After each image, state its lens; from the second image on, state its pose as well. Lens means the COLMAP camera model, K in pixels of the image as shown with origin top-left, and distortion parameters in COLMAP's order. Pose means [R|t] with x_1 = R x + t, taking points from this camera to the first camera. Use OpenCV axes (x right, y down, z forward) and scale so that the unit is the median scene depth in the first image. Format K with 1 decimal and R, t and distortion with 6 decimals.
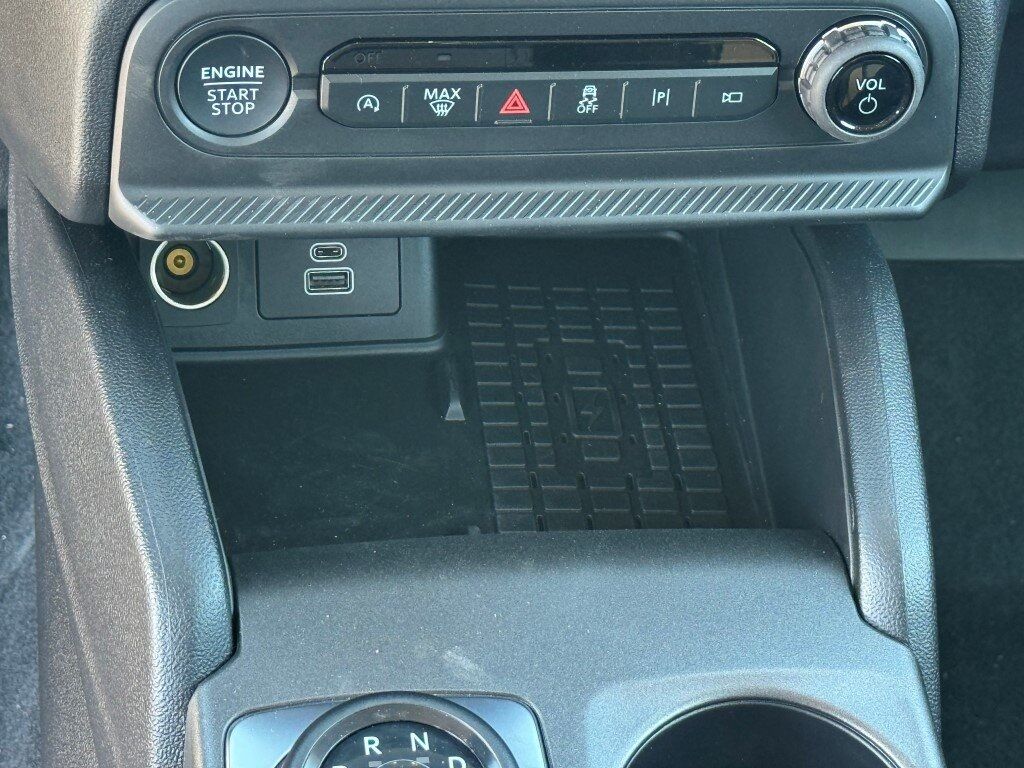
lens RADIAL K [[2676.4, 0, 493.1], [0, 2676.4, 364.0], [0, 0, 1]] dist [0.129604, 0.000000]
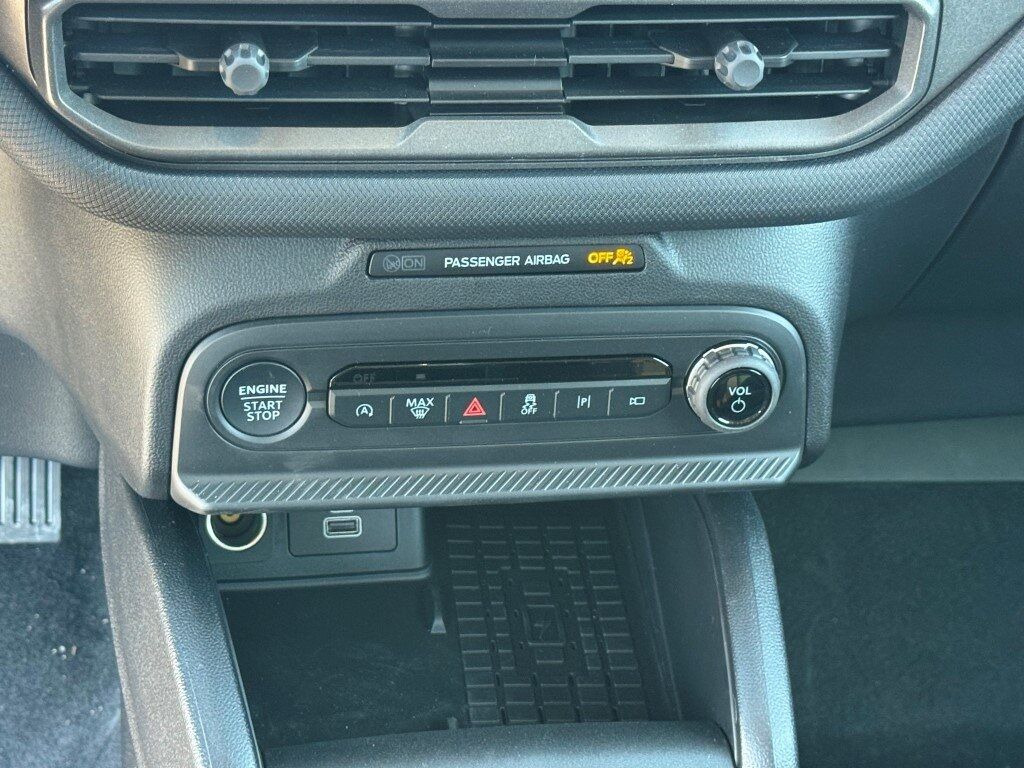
lens RADIAL K [[2090.4, 0, 514.8], [0, 2090.4, 389.8], [0, 0, 1]] dist [0.113716, 0.000000]
pose [[0.999902, -0.011586, 0.007899, 0.019933], [0.012043, 0.998092, -0.060555, -0.042732], [-0.007182, 0.060644, 0.998134, -0.042130]]
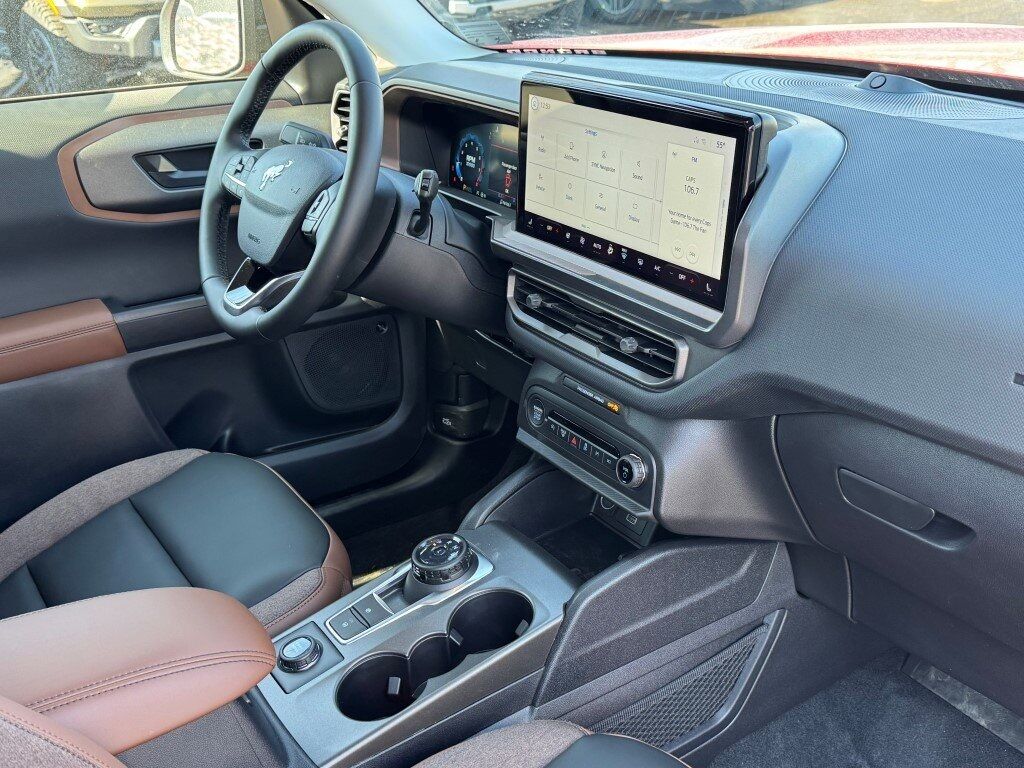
lens RADIAL K [[1093.2, 0, 504.1], [0, 1093.2, 393.3], [0, 0, 1]] dist [0.182193, 0.000000]
pose [[0.398557, 0.274018, -0.875252, 1.372760], [-0.556434, 0.830864, 0.006742, -0.108177], [0.729063, 0.484333, 0.483620, 0.096751]]
